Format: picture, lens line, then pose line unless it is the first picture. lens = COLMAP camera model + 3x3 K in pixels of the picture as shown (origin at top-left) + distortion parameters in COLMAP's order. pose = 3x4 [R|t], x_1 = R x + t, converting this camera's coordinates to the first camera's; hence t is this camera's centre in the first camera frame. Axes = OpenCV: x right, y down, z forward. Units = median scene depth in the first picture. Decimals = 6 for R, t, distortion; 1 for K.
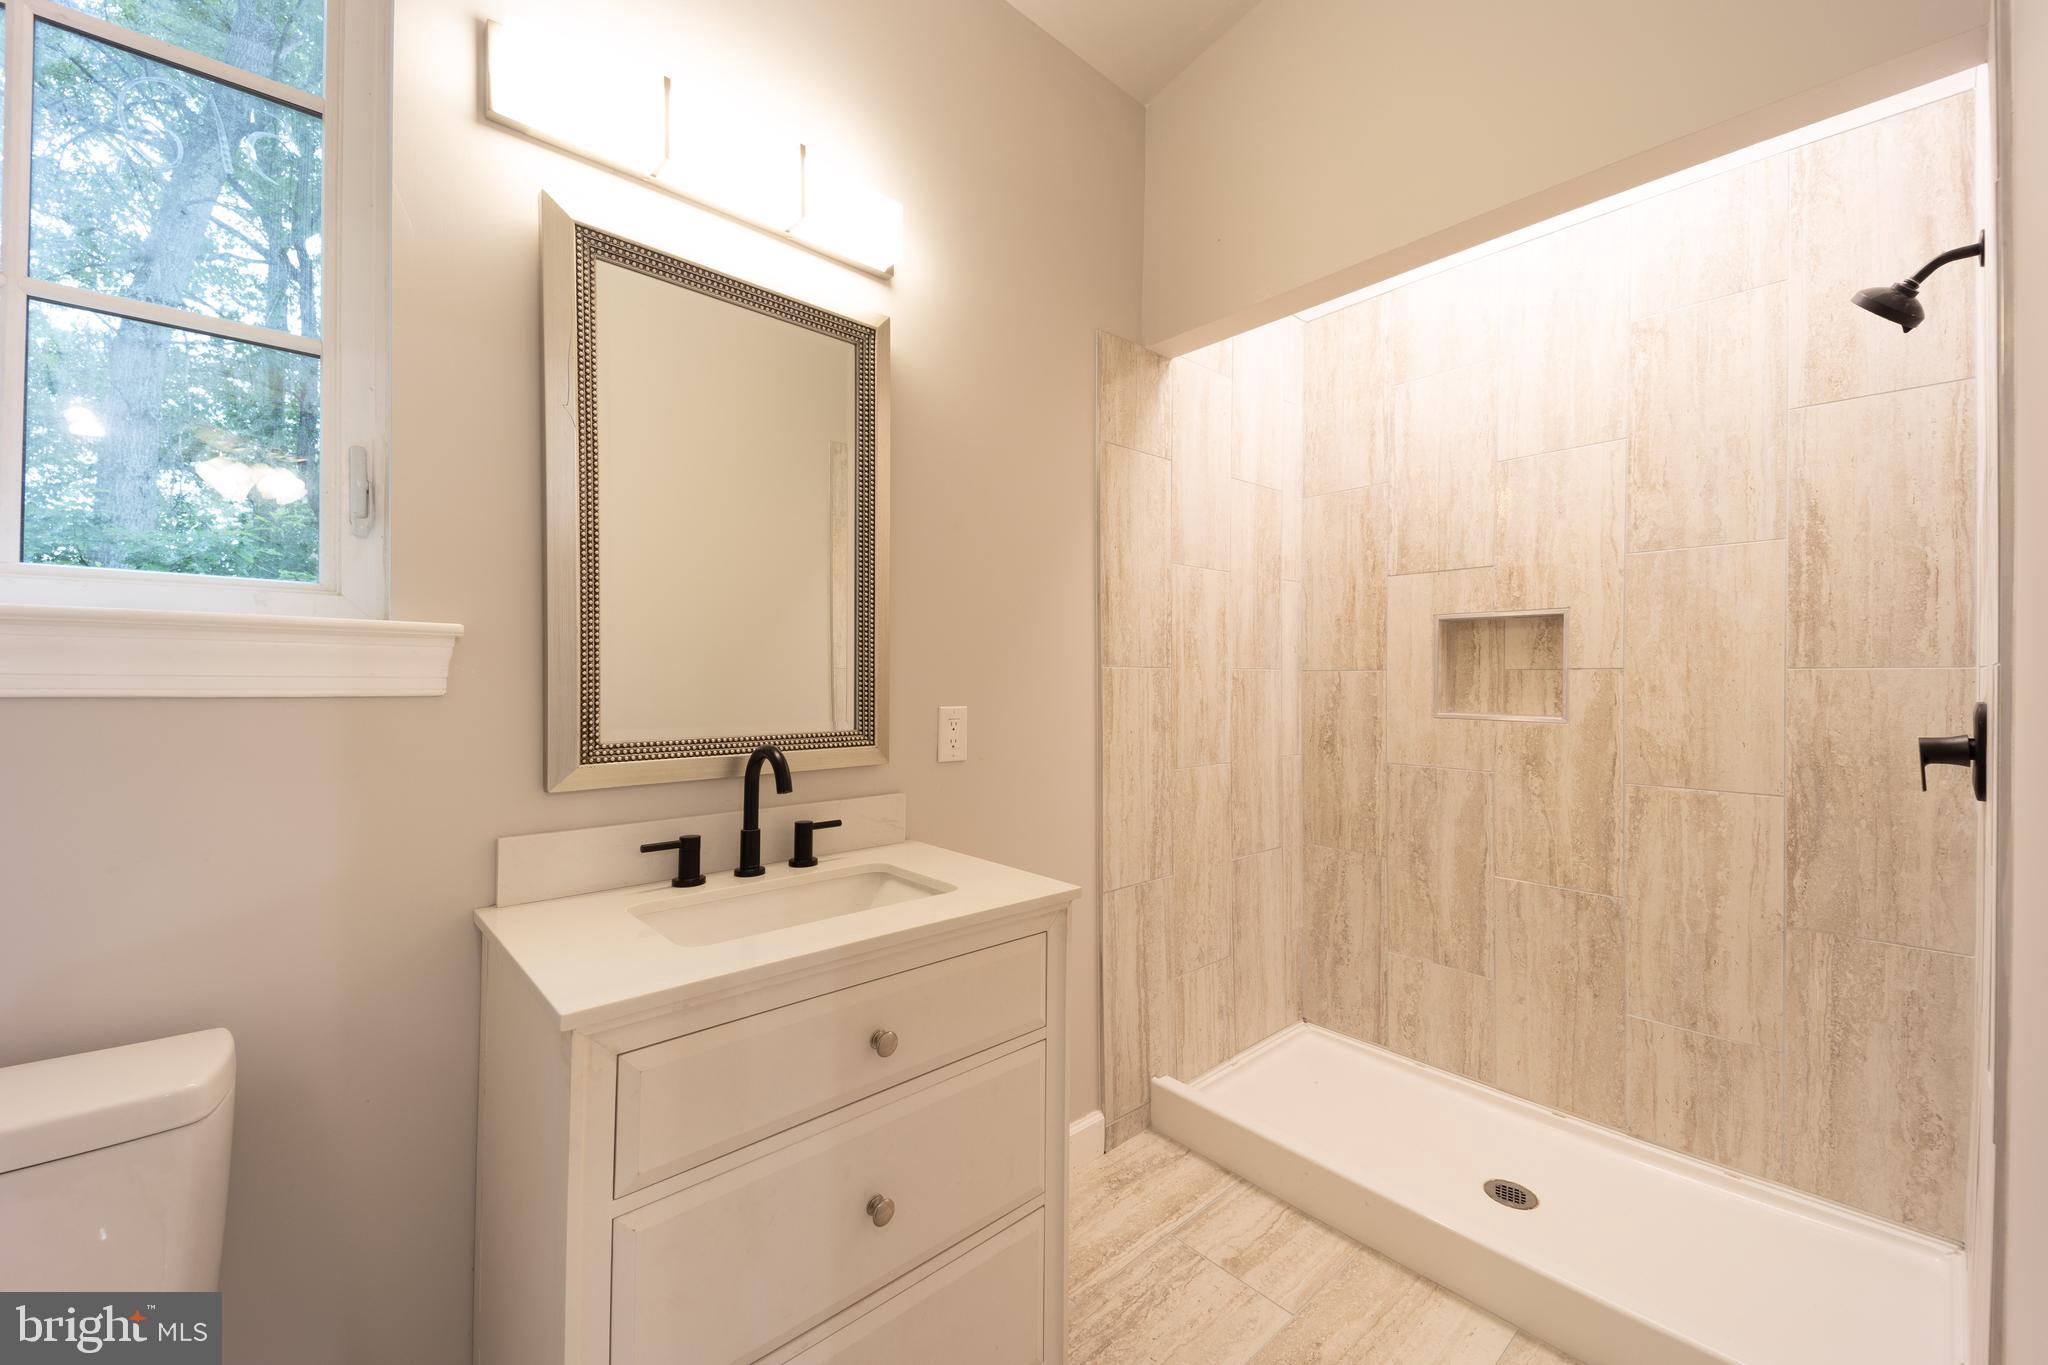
lens RADIAL K [[806.4, 0, 1021.7], [0, 806.4, 682.3], [0, 0, 1]] dist [0.083258, -0.038442]
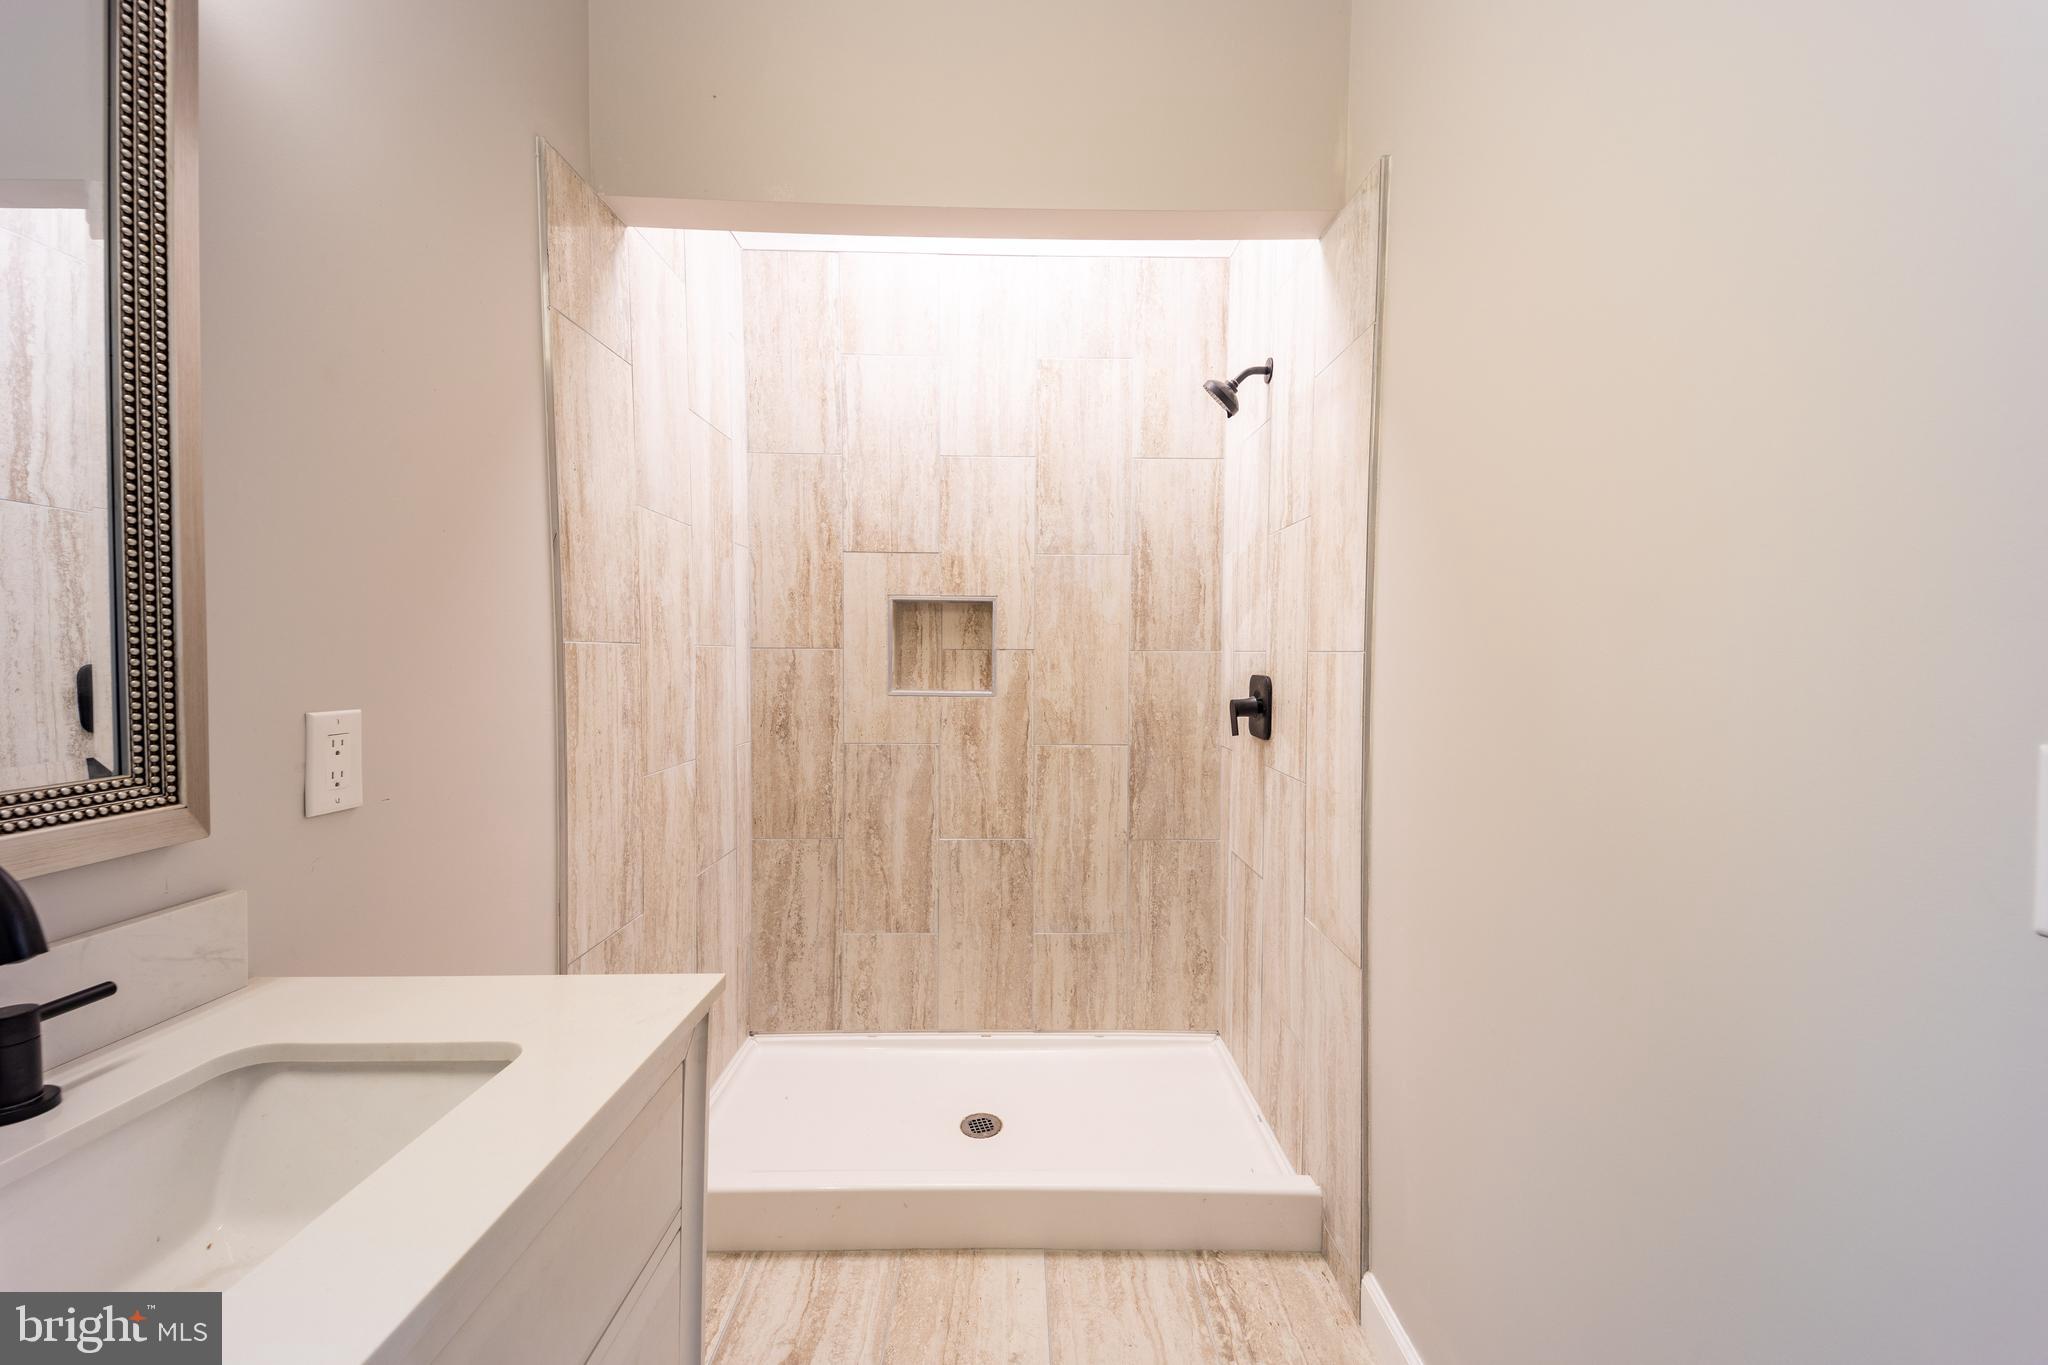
lens RADIAL K [[812.5, 0, 1021.0], [0, 812.5, 682.6], [0, 0, 1]] dist [0.086800, -0.041326]
pose [[0.660476, -0.023942, 0.750465, -0.174843], [-0.000806, 0.999468, 0.032595, -0.007197], [-0.750847, -0.022133, 0.660106, 0.234984]]
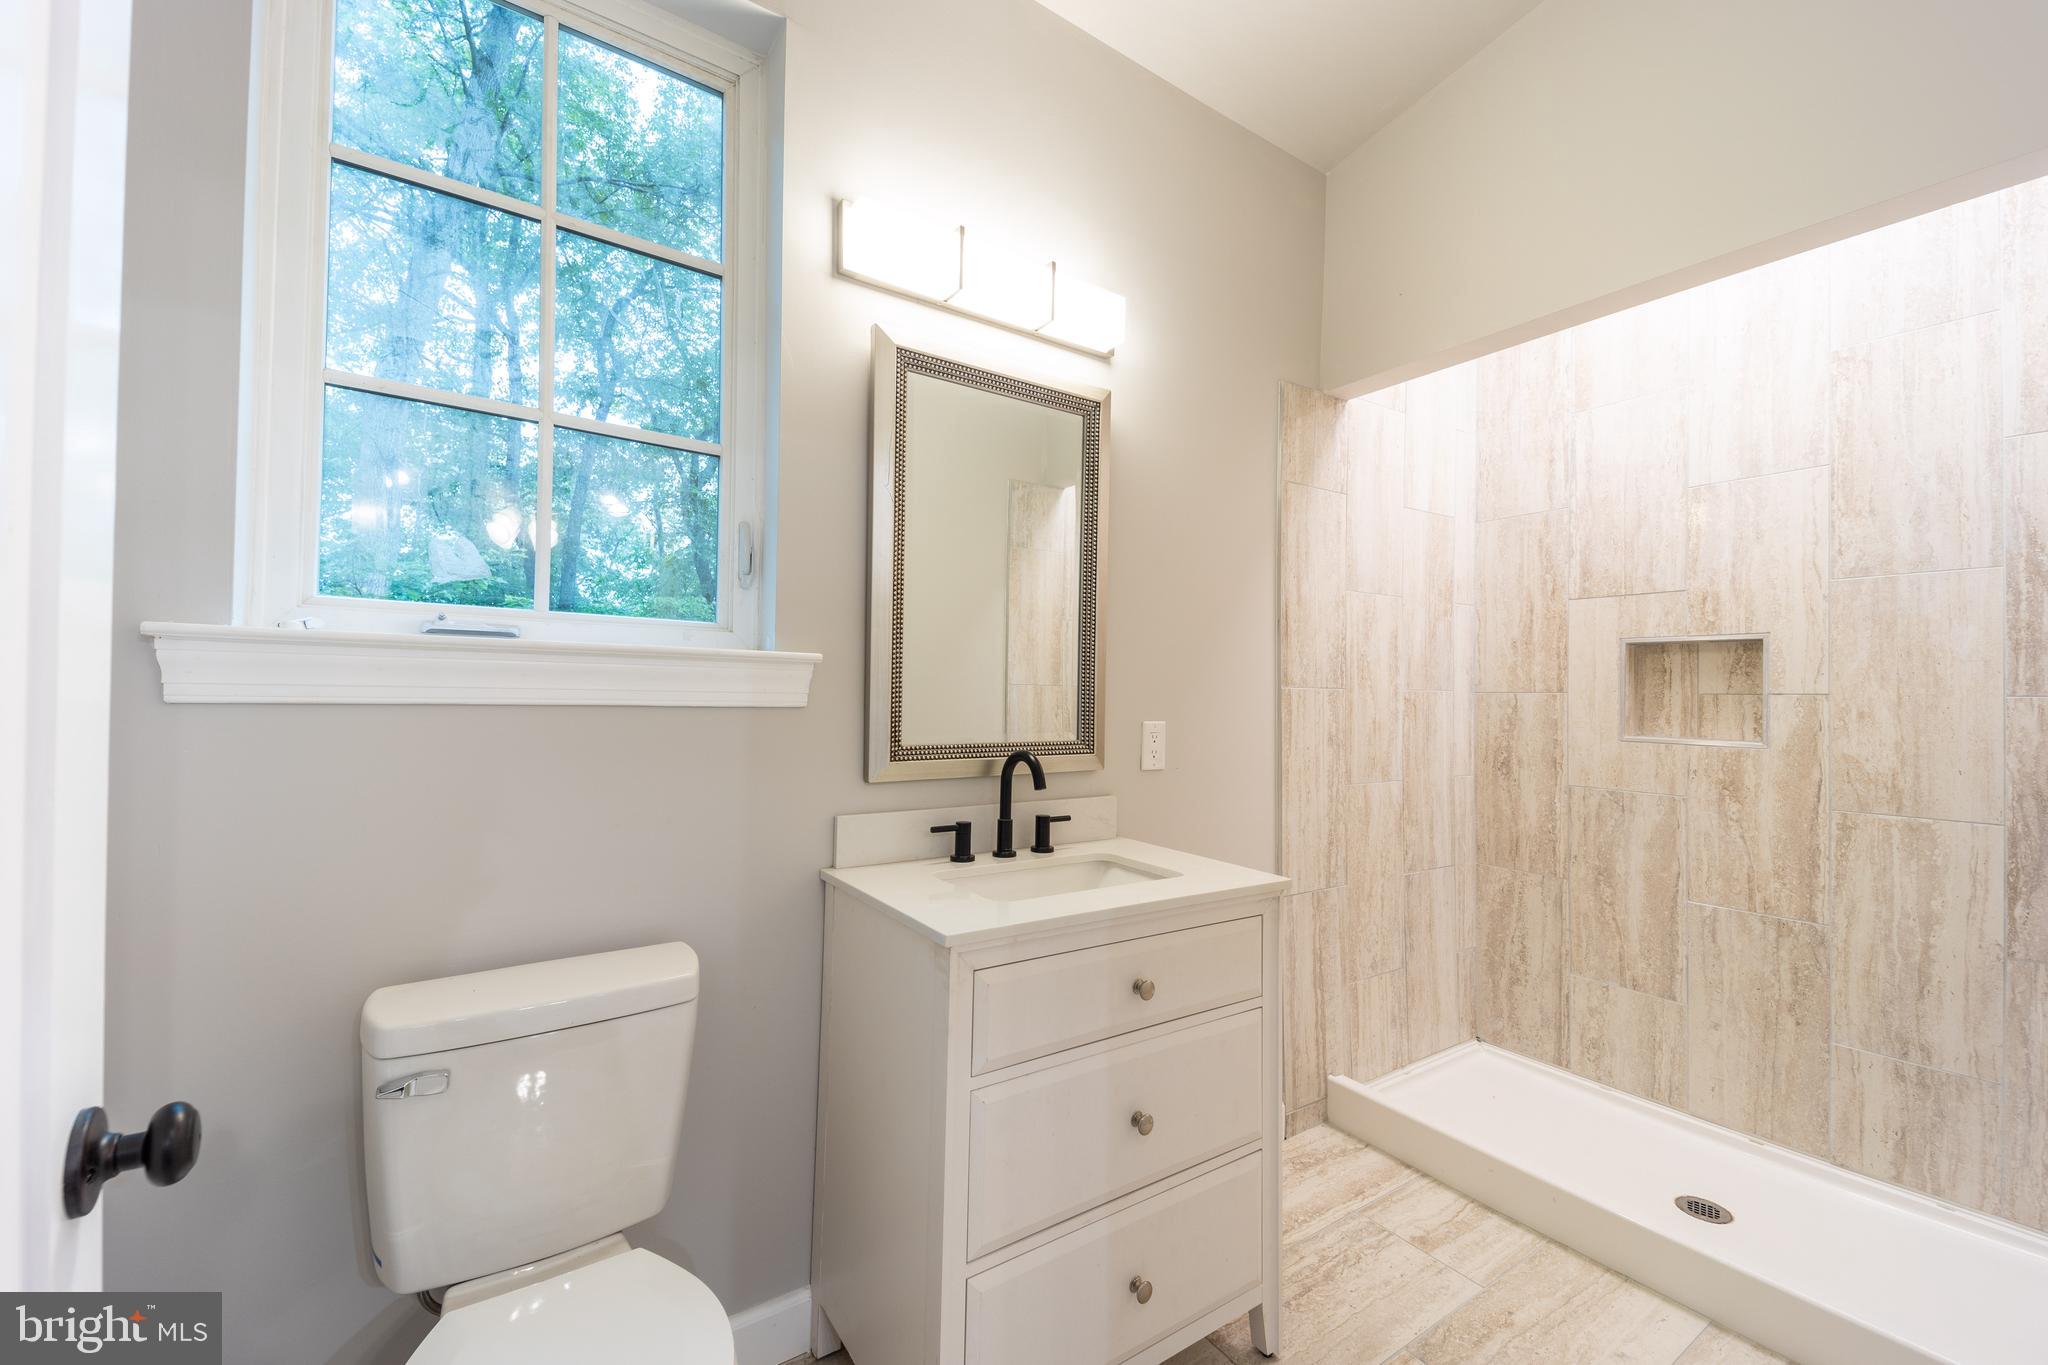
lens RADIAL K [[836.7, 0, 1021.7], [0, 836.7, 681.8], [0, 0, 1]] dist [0.085876, -0.035860]
pose [[0.991200, 0.008307, -0.132109, -0.095532], [-0.010850, 0.999769, -0.018547, -0.001680], [0.131924, 0.019818, 0.991062, -0.165569]]
